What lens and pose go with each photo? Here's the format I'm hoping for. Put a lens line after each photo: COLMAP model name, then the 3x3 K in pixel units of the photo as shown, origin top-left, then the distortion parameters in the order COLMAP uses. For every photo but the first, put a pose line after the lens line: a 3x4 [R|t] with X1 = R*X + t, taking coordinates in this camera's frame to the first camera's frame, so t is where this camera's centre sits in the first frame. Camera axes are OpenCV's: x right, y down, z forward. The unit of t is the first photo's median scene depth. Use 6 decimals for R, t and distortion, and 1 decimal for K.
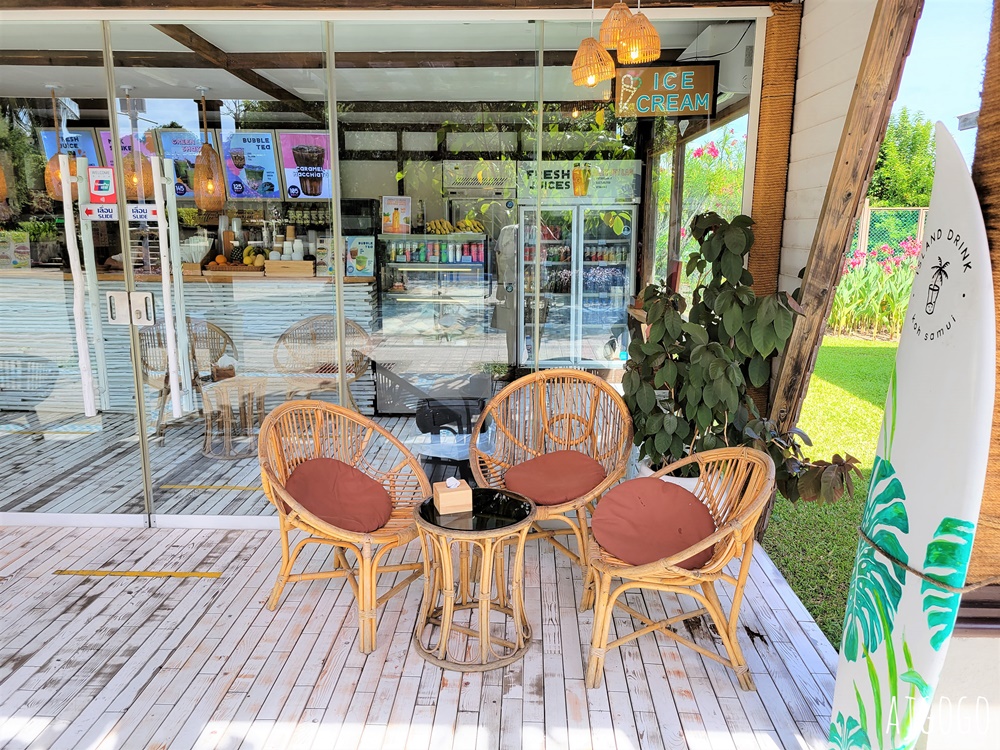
lens RADIAL K [[757.6, 0, 499.4], [0, 757.6, 373.3], [0, 0, 1]] dist [0.050428, -0.012661]
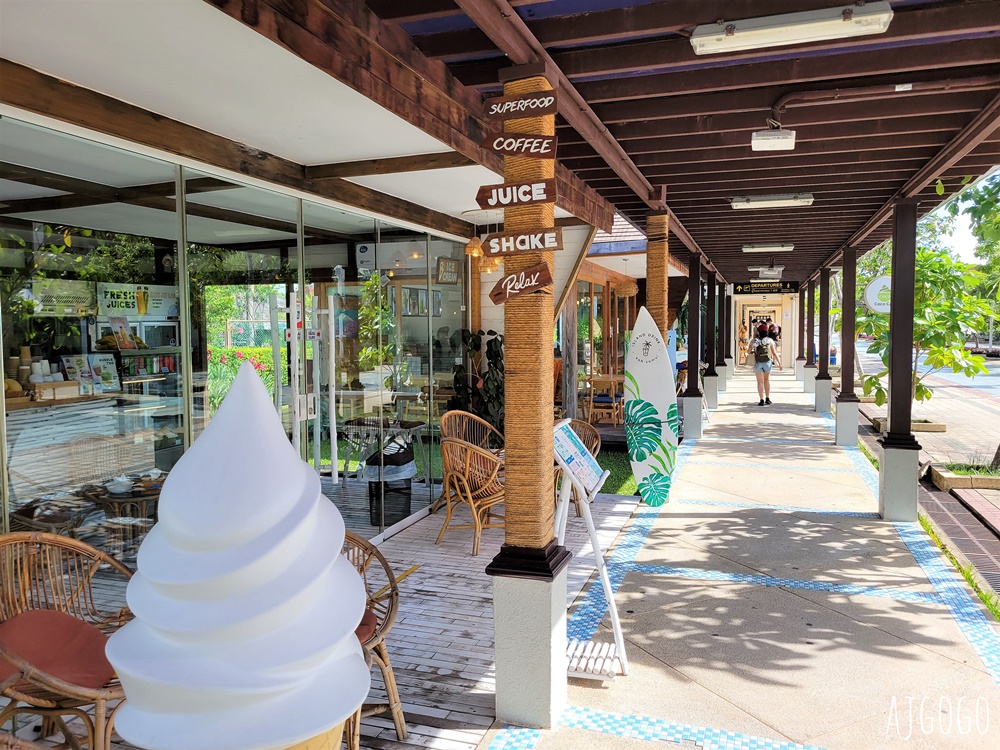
lens RADIAL K [[757.6, 0, 490.5], [0, 757.6, 372.0], [0, 0, 1]] dist [0.050428, -0.012661]
pose [[0.298534, -0.067922, 0.951979, -1.841110], [0.200171, 0.979735, 0.007130, -0.103102], [-0.933171, 0.188431, 0.306080, 0.343646]]
